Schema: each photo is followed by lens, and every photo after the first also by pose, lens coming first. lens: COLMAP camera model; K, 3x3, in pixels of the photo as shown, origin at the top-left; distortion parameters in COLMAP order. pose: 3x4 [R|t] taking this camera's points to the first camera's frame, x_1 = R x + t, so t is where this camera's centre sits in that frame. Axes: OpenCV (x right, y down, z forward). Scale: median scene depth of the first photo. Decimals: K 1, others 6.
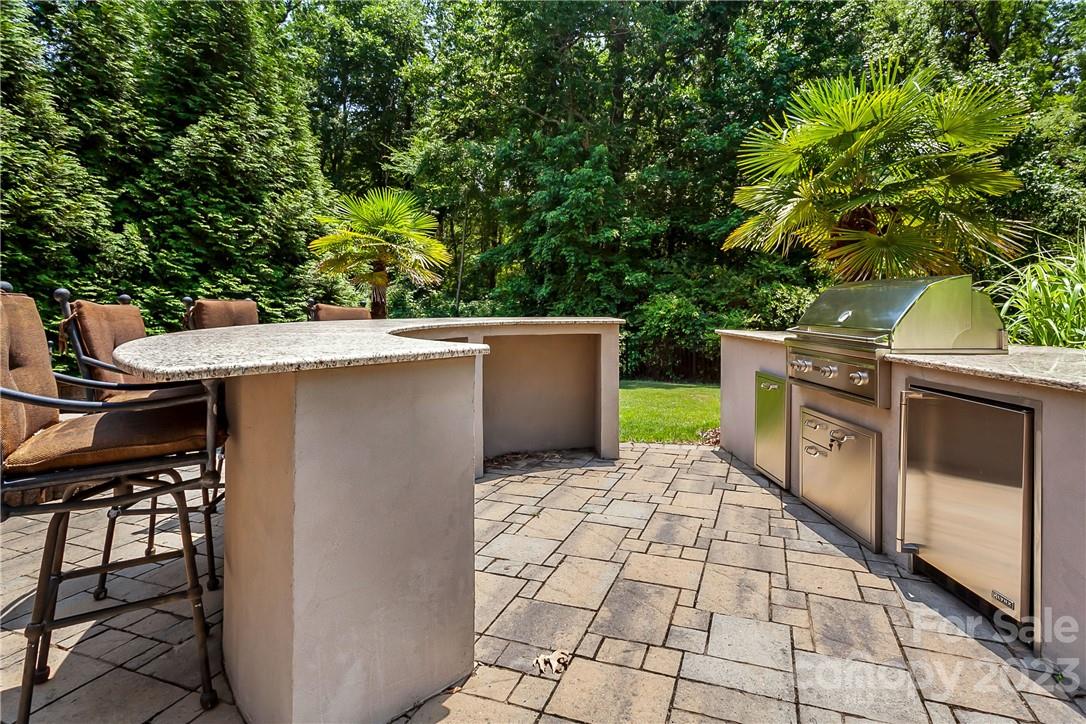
lens RADIAL K [[573.4, 0, 519.4], [0, 573.4, 307.4], [0, 0, 1]] dist [-0.000160, 0.002146]
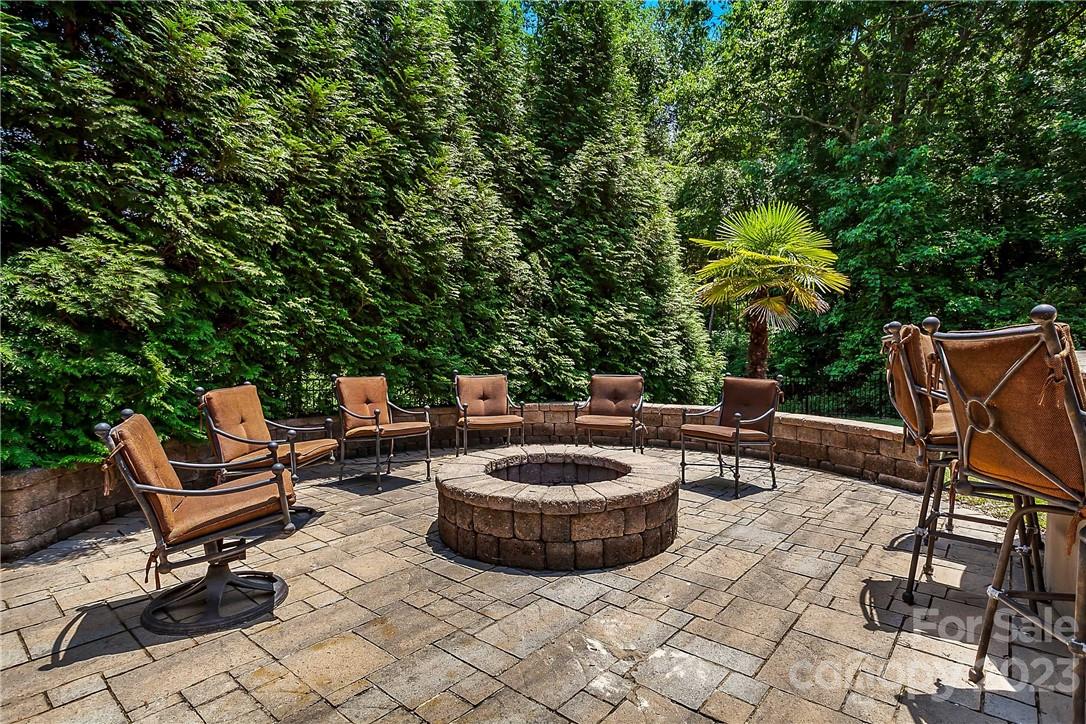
lens RADIAL K [[573.4, 0, 567.1], [0, 573.4, 367.3], [0, 0, 1]] dist [-0.000160, 0.002146]
pose [[0.942539, 0.021353, -0.333414, -0.253973], [-0.003866, 0.998586, 0.053024, 0.001251], [0.334074, -0.048688, 0.941288, 0.049445]]
